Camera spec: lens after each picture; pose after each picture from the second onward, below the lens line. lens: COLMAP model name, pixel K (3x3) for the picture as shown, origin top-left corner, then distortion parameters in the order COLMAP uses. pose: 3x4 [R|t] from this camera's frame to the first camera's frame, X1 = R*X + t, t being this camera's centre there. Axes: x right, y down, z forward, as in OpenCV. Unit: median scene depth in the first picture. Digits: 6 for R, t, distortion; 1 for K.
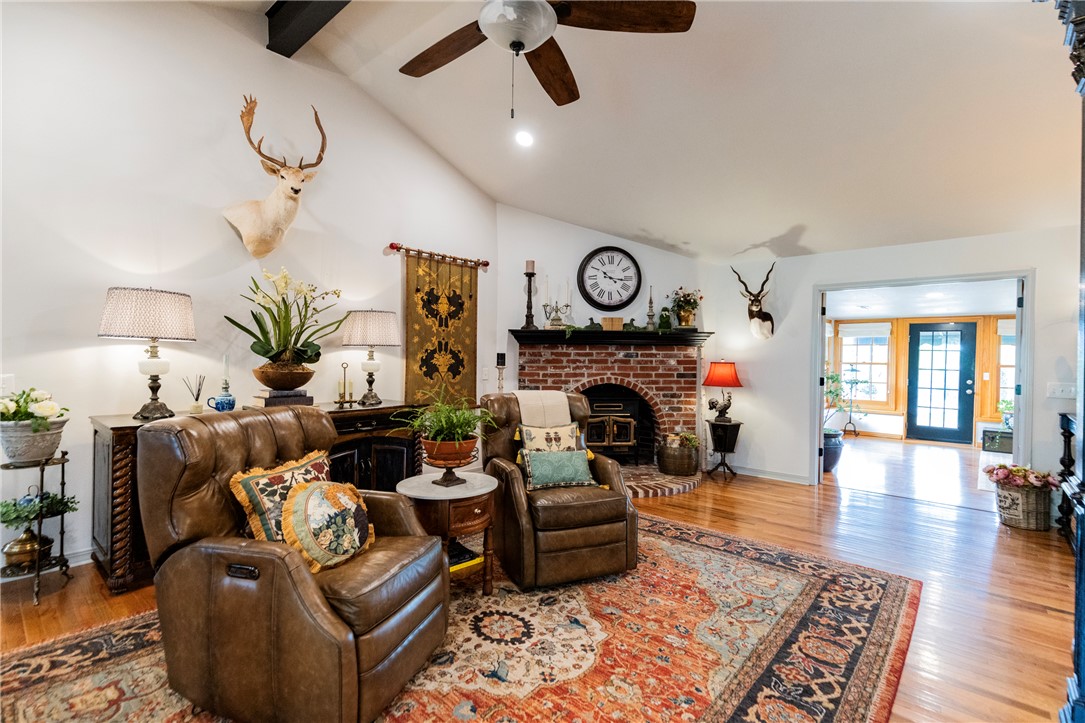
lens RADIAL K [[498.1, 0, 546.5], [0, 498.1, 360.6], [0, 0, 1]] dist [0.009380, 0.000497]
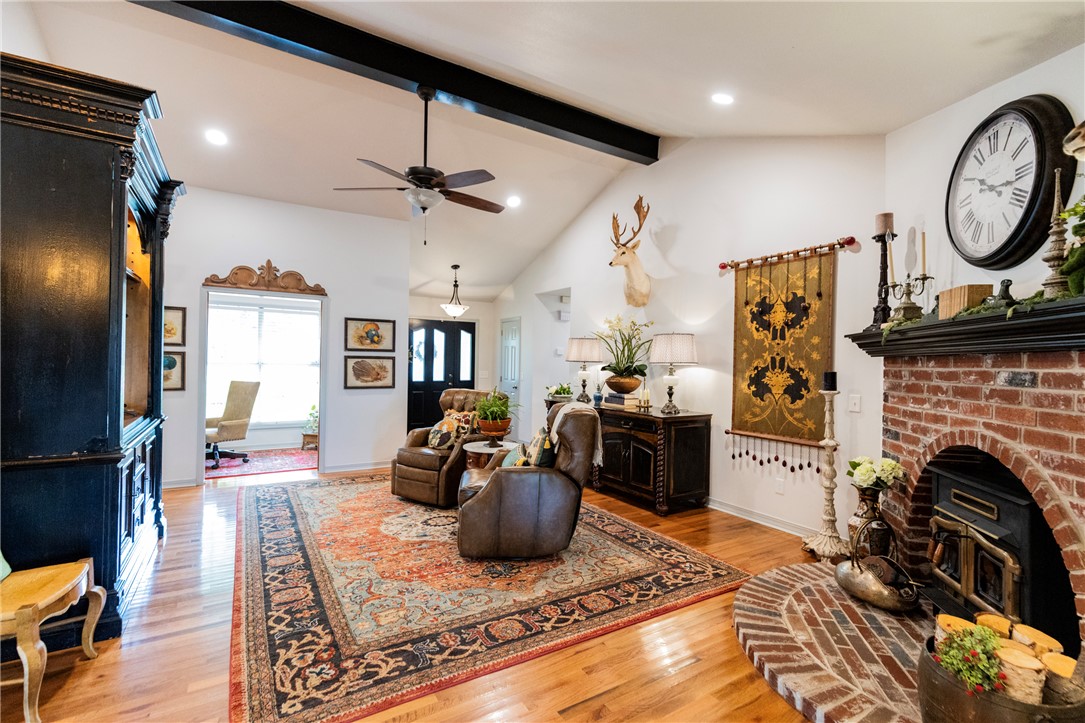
lens RADIAL K [[498.1, 0, 551.6], [0, 498.1, 362.1], [0, 0, 1]] dist [0.009380, 0.000497]
pose [[-0.293698, -0.017095, -0.955745, 0.758296], [-0.029228, 0.999533, -0.008896, -0.012616], [0.955451, 0.025321, -0.294060, 0.953601]]
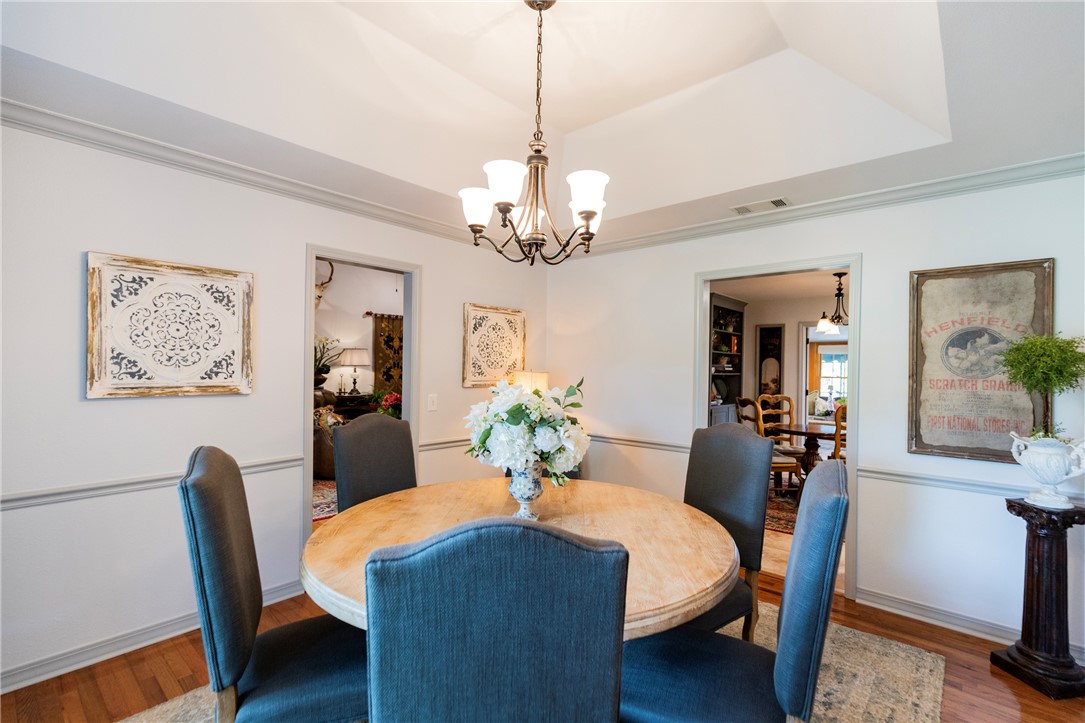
lens RADIAL K [[498.1, 0, 551.8], [0, 498.1, 365.7], [0, 0, 1]] dist [0.009380, 0.000497]
pose [[0.999999, -0.001439, -0.000434, 0.398609], [0.001435, 0.999947, -0.010216, -0.006022], [0.000449, 0.010216, 0.999948, -0.911882]]
